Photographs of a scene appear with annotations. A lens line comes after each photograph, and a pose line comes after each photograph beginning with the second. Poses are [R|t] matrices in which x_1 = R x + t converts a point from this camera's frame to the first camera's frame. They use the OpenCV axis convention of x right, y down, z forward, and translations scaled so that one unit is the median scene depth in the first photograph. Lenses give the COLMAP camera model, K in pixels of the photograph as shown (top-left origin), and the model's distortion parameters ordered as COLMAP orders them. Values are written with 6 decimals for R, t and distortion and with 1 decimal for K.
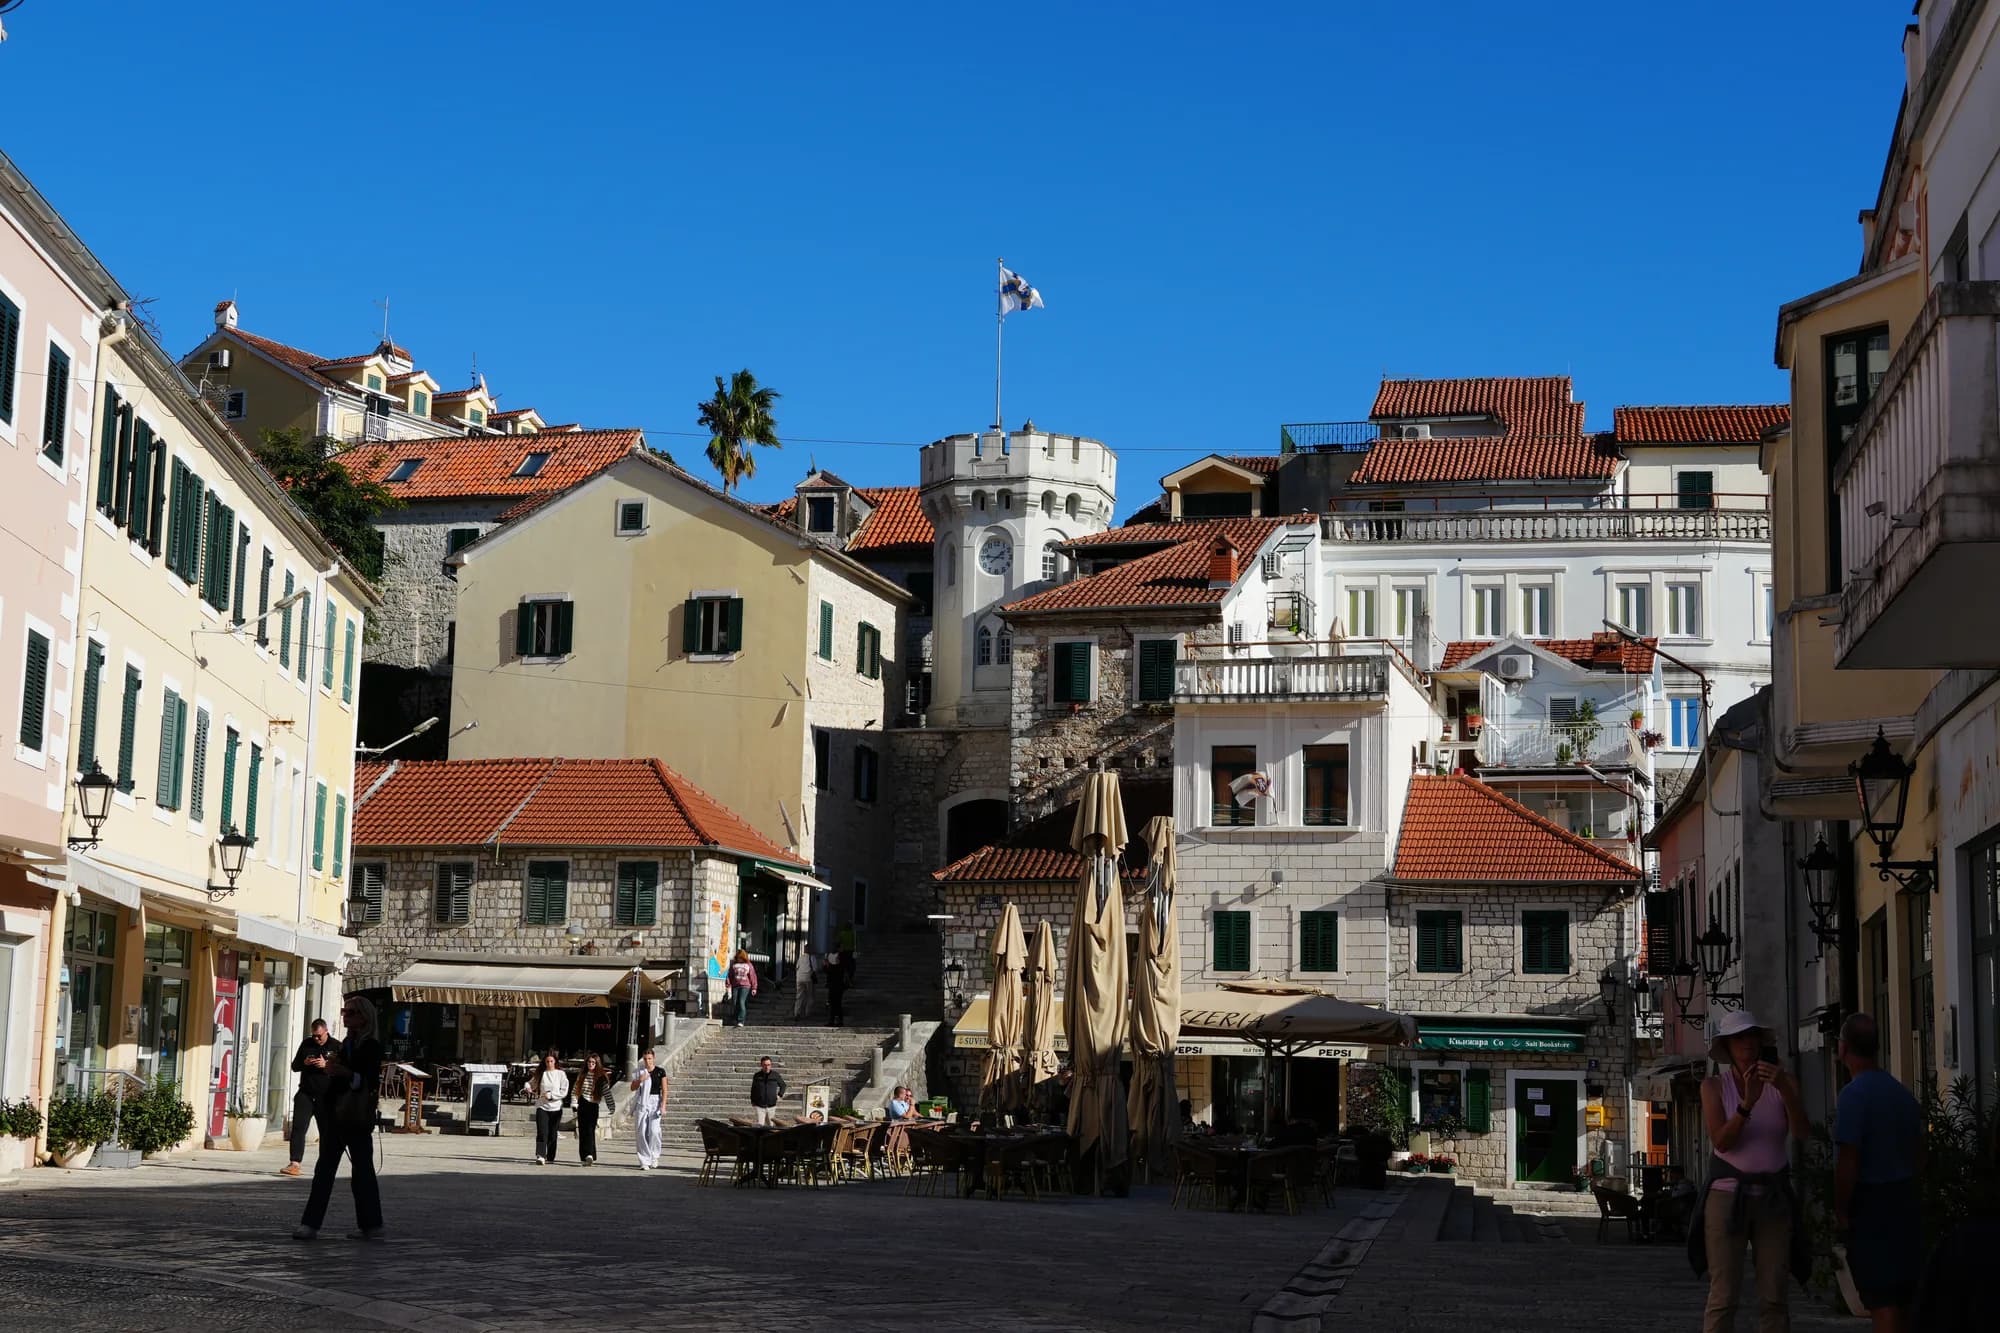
lens RADIAL K [[2807.2, 0, 1000.2], [0, 2807.2, 666.9], [0, 0, 1]] dist [-0.025528, 0.000000]
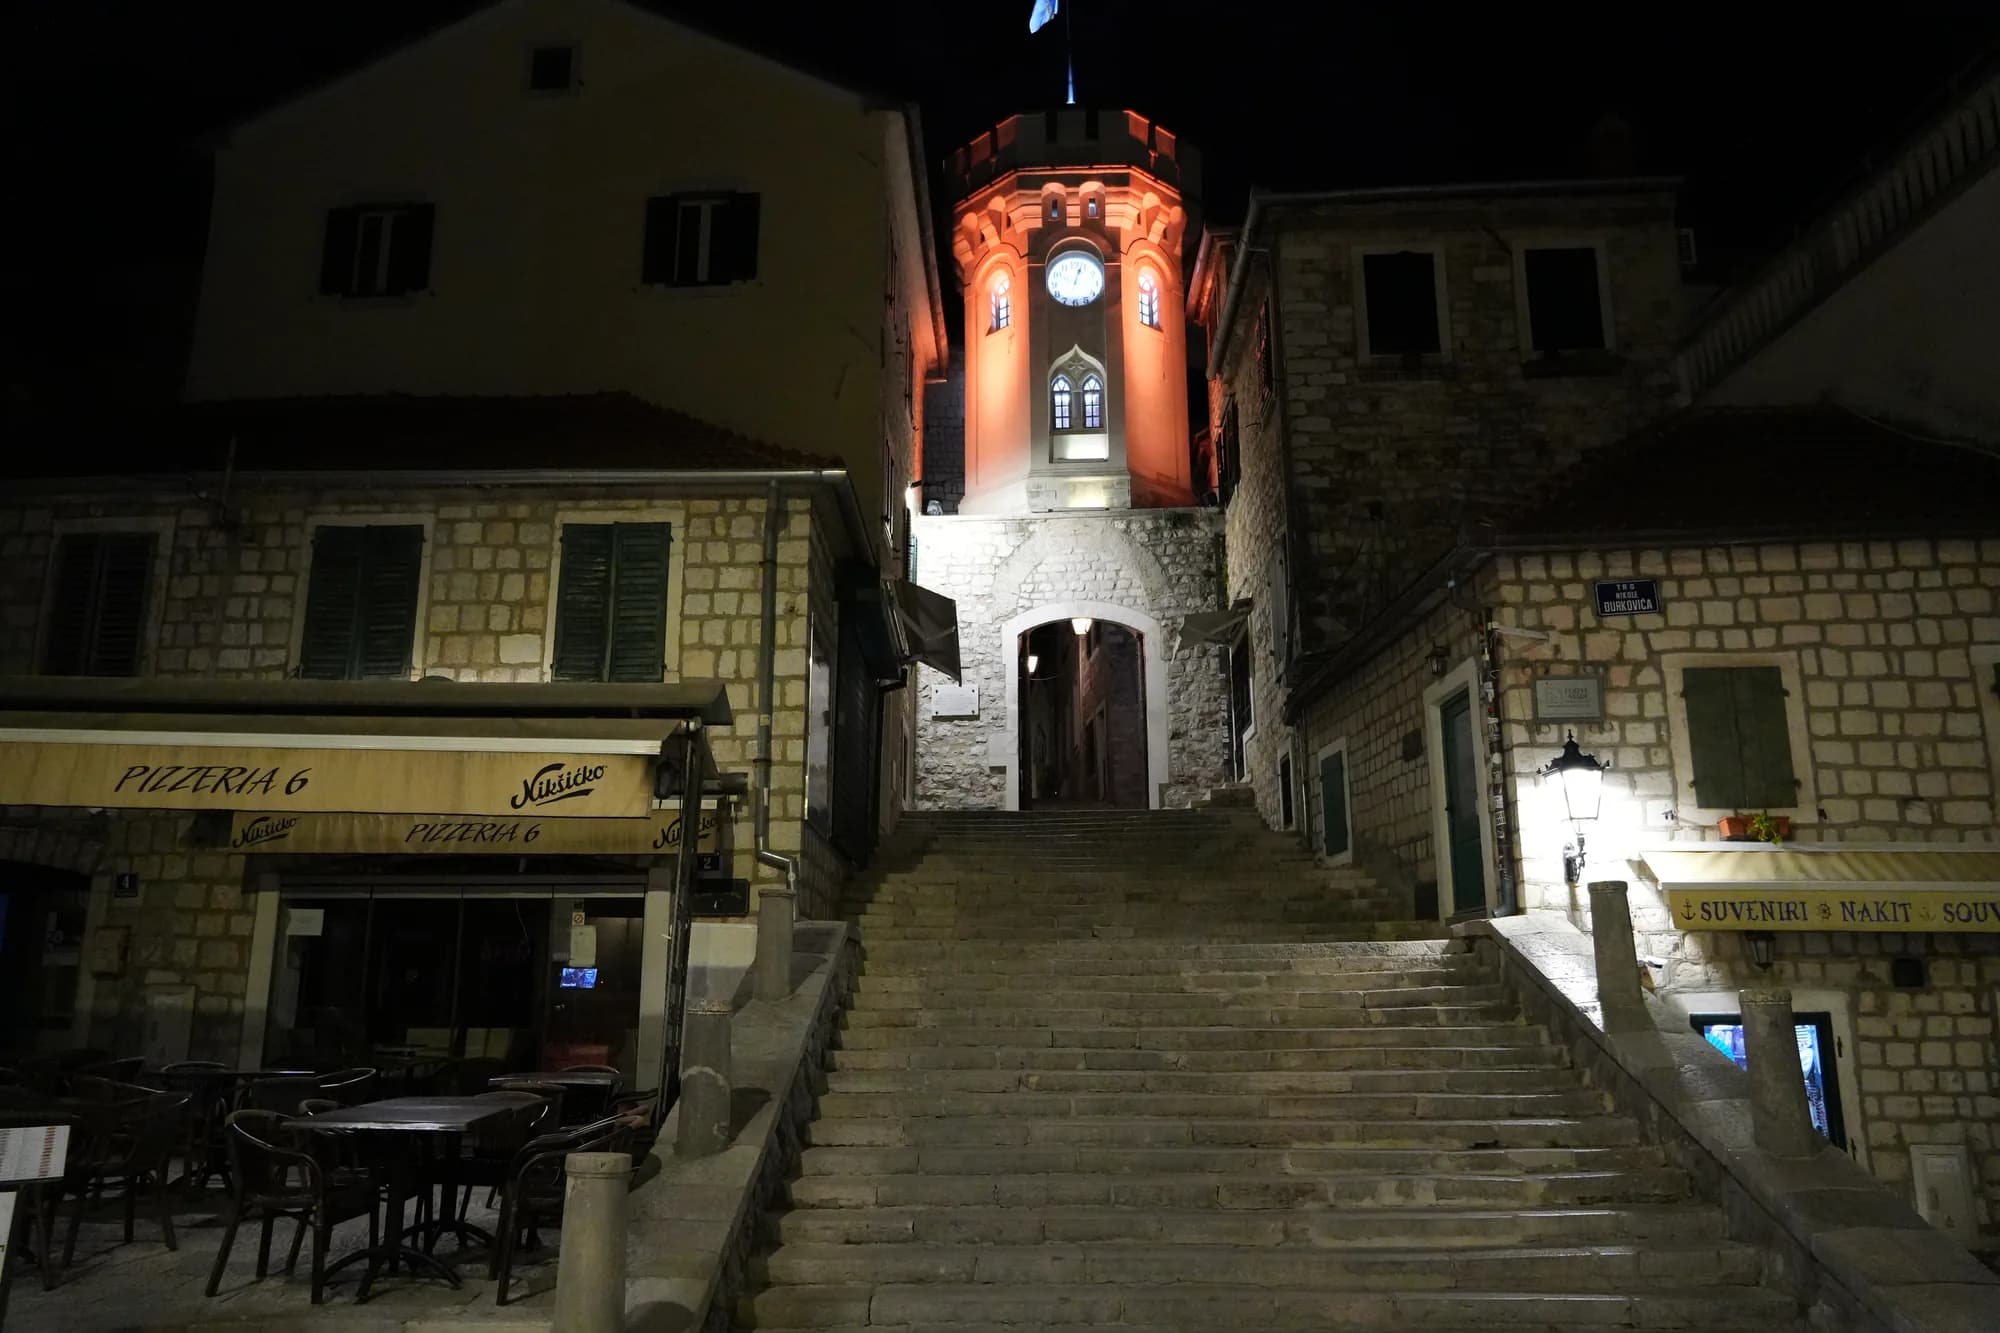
lens RADIAL K [[1499.2, 0, 999.8], [0, 1499.2, 664.8], [0, 0, 1]] dist [-0.032323, 0.003175]
pose [[0.969743, 0.034842, 0.241629, -0.125308], [-0.013026, 0.995738, -0.091303, 0.105574], [-0.243780, 0.085393, 0.966064, 0.779946]]
